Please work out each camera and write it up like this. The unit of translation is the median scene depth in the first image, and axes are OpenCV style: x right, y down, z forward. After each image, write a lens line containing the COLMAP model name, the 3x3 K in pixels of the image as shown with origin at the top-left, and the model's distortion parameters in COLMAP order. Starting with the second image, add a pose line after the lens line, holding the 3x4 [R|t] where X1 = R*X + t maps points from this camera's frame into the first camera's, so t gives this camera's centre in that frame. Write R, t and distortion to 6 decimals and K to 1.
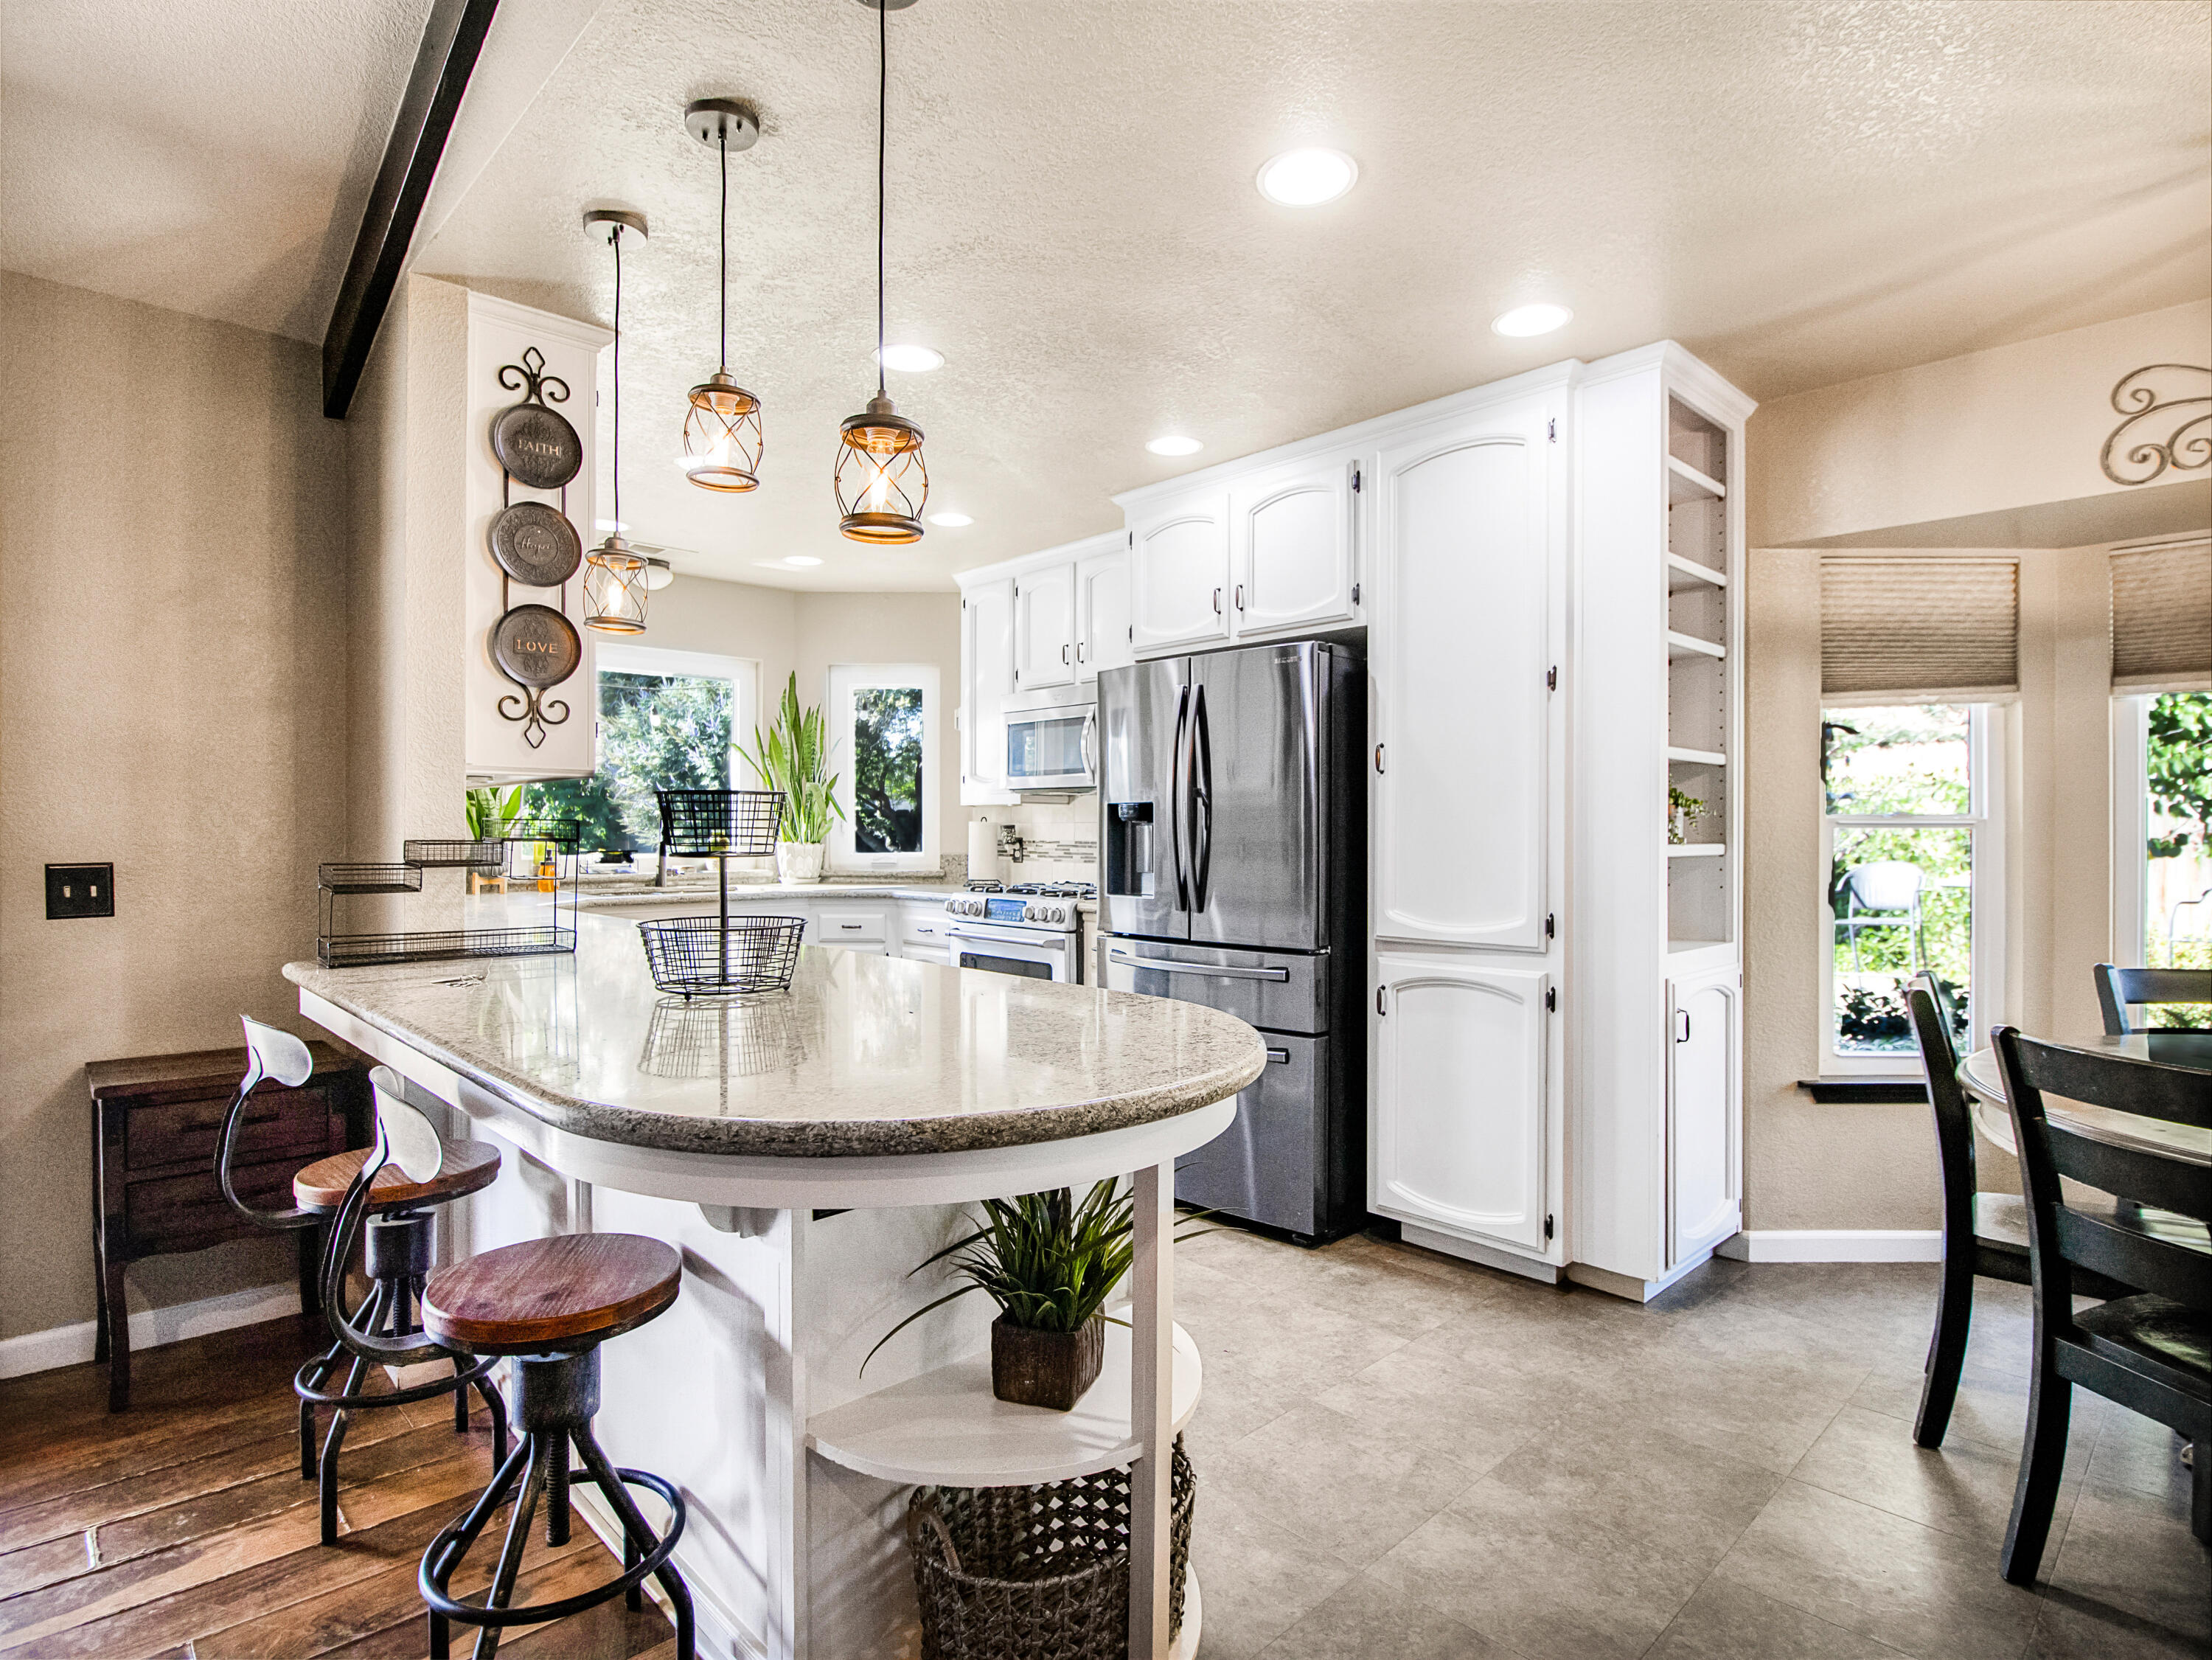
lens RADIAL K [[1154.6, 0, 1105.9], [0, 1154.6, 832.2], [0, 0, 1]] dist [0.010638, -0.013608]
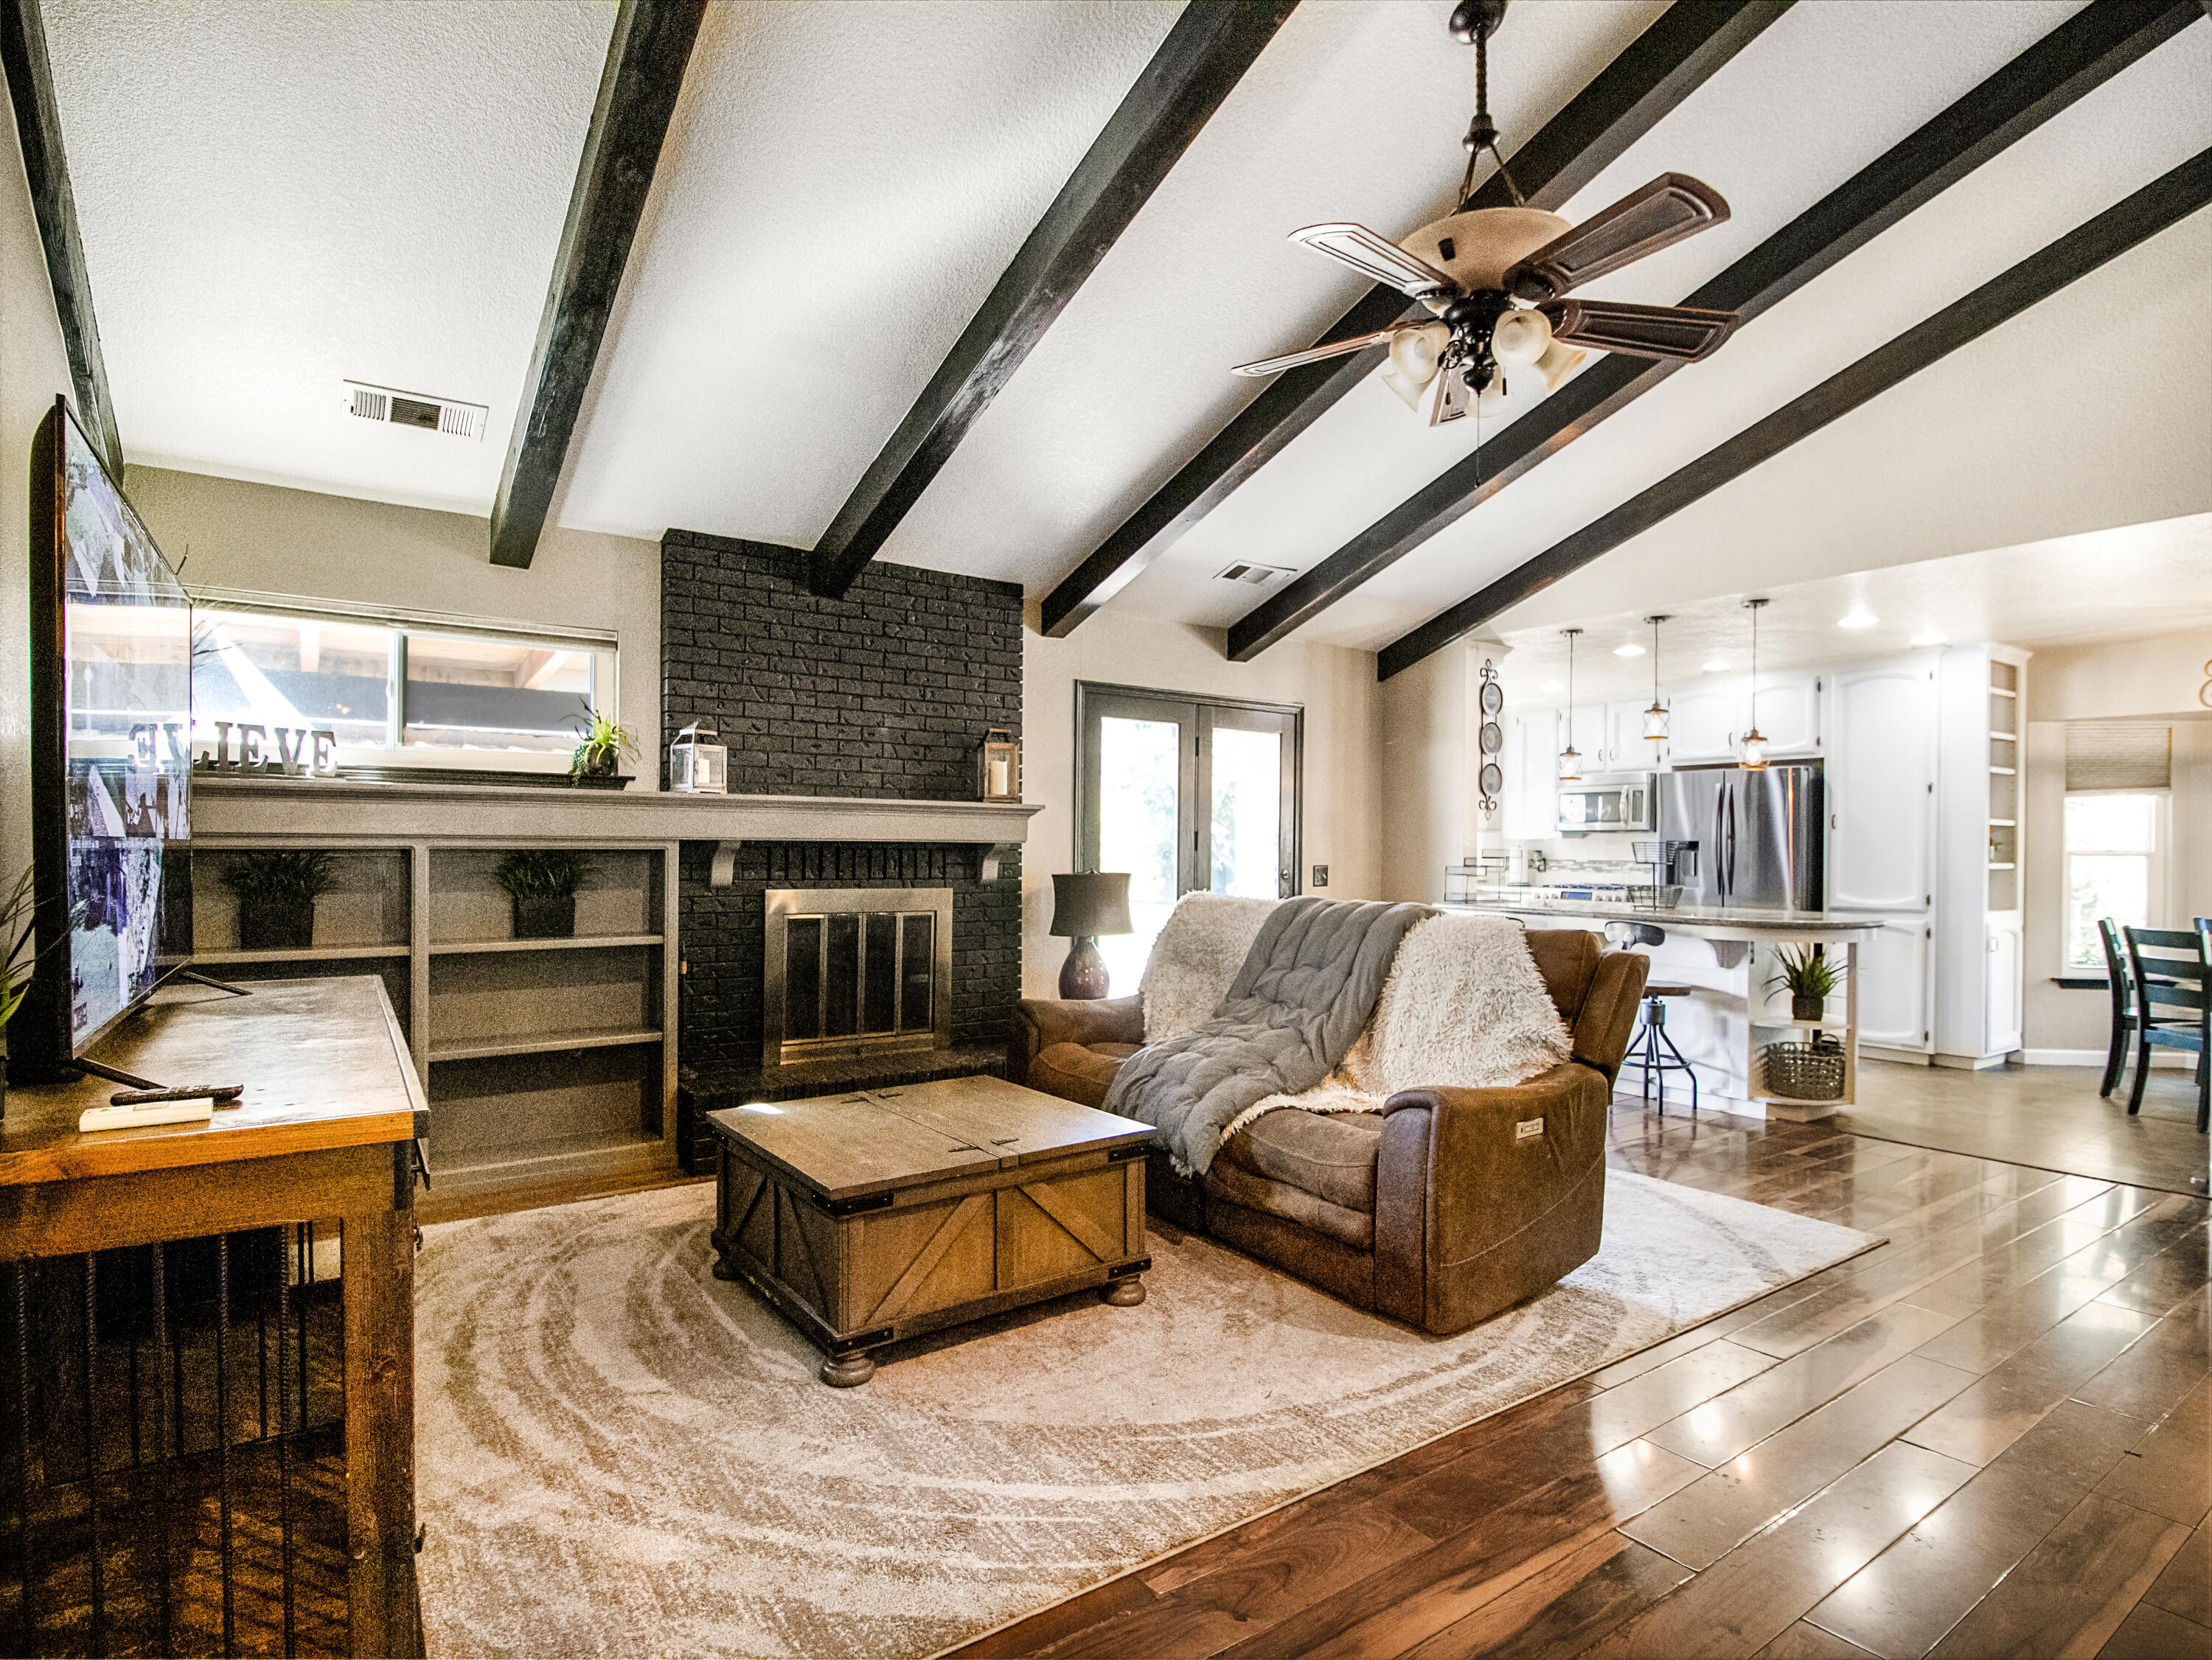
lens RADIAL K [[1146.5, 0, 1110.0], [0, 1146.5, 855.6], [0, 0, 1]] dist [0.004284, -0.011847]
pose [[0.988167, 0.007418, -0.153204, -0.686182], [-0.006813, 0.999967, 0.004476, -0.002249], [0.153233, -0.003379, 0.988184, -1.164728]]
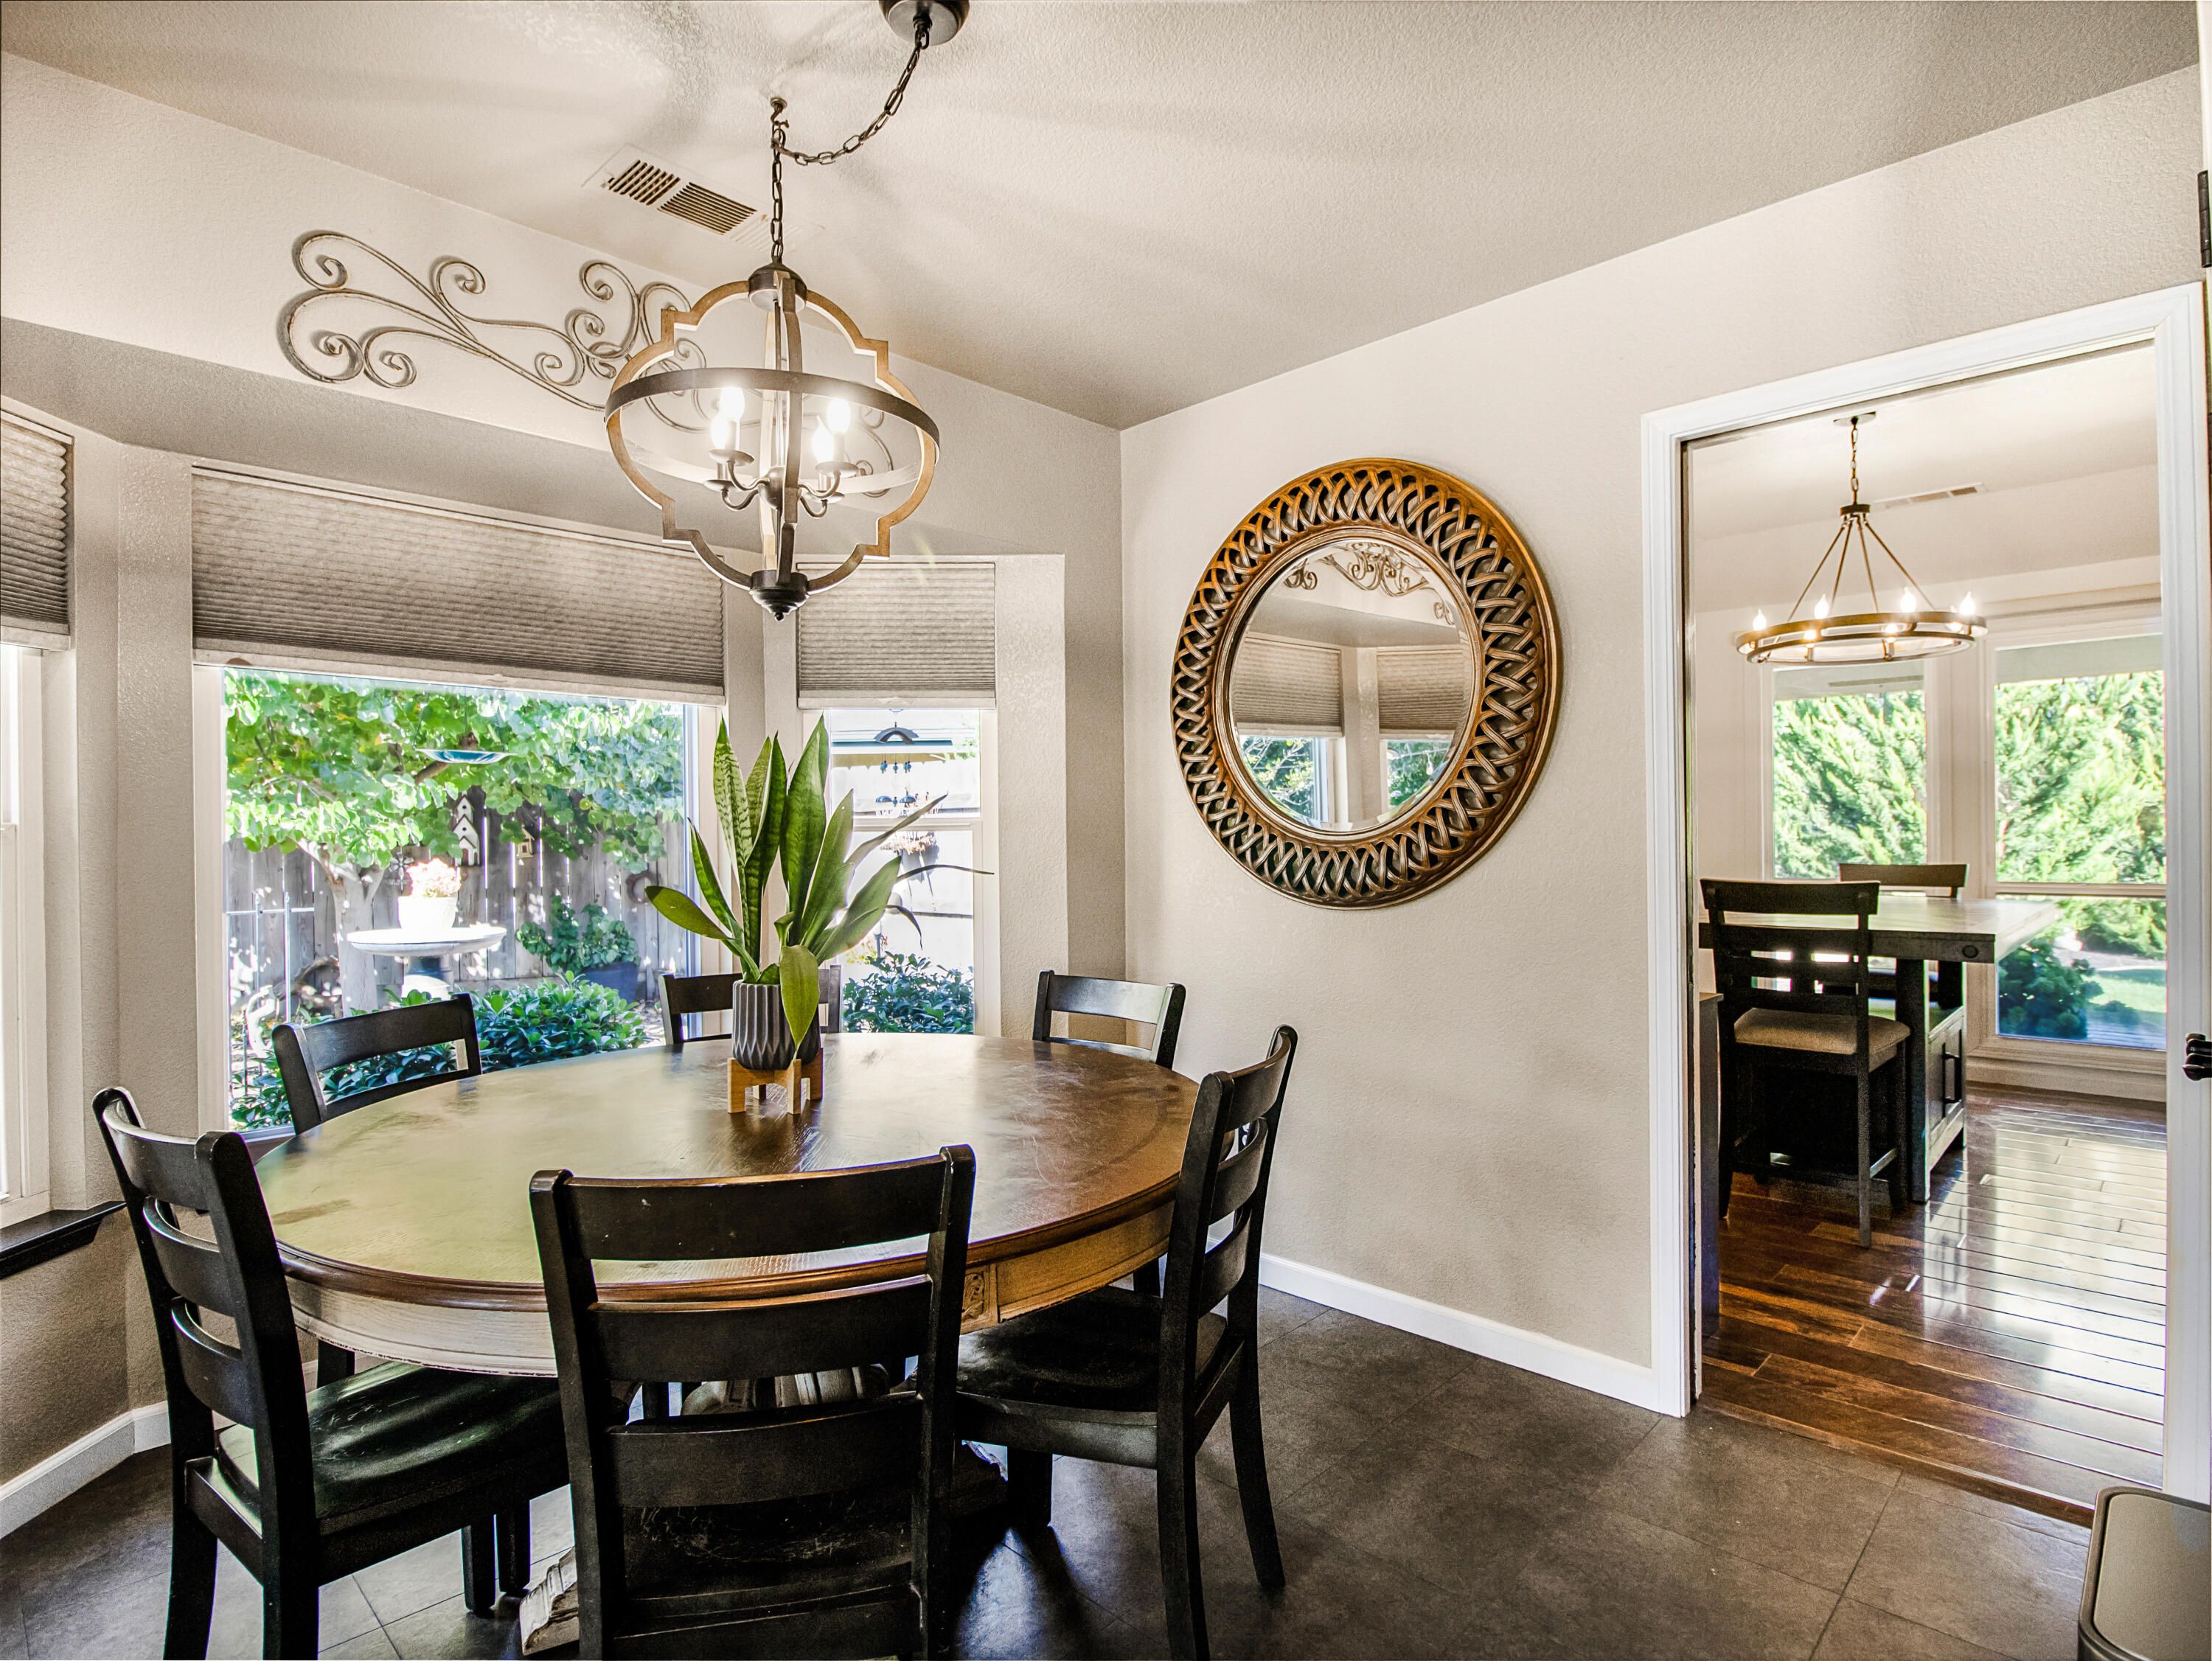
lens RADIAL K [[1154.4, 0, 1105.9], [0, 1154.4, 832.7], [0, 0, 1]] dist [0.010638, -0.013608]
pose [[-0.026962, -0.000263, 0.999636, 0.091033], [0.009254, 0.999957, 0.000513, -0.001150], [-0.999594, 0.009265, -0.026958, 0.374493]]
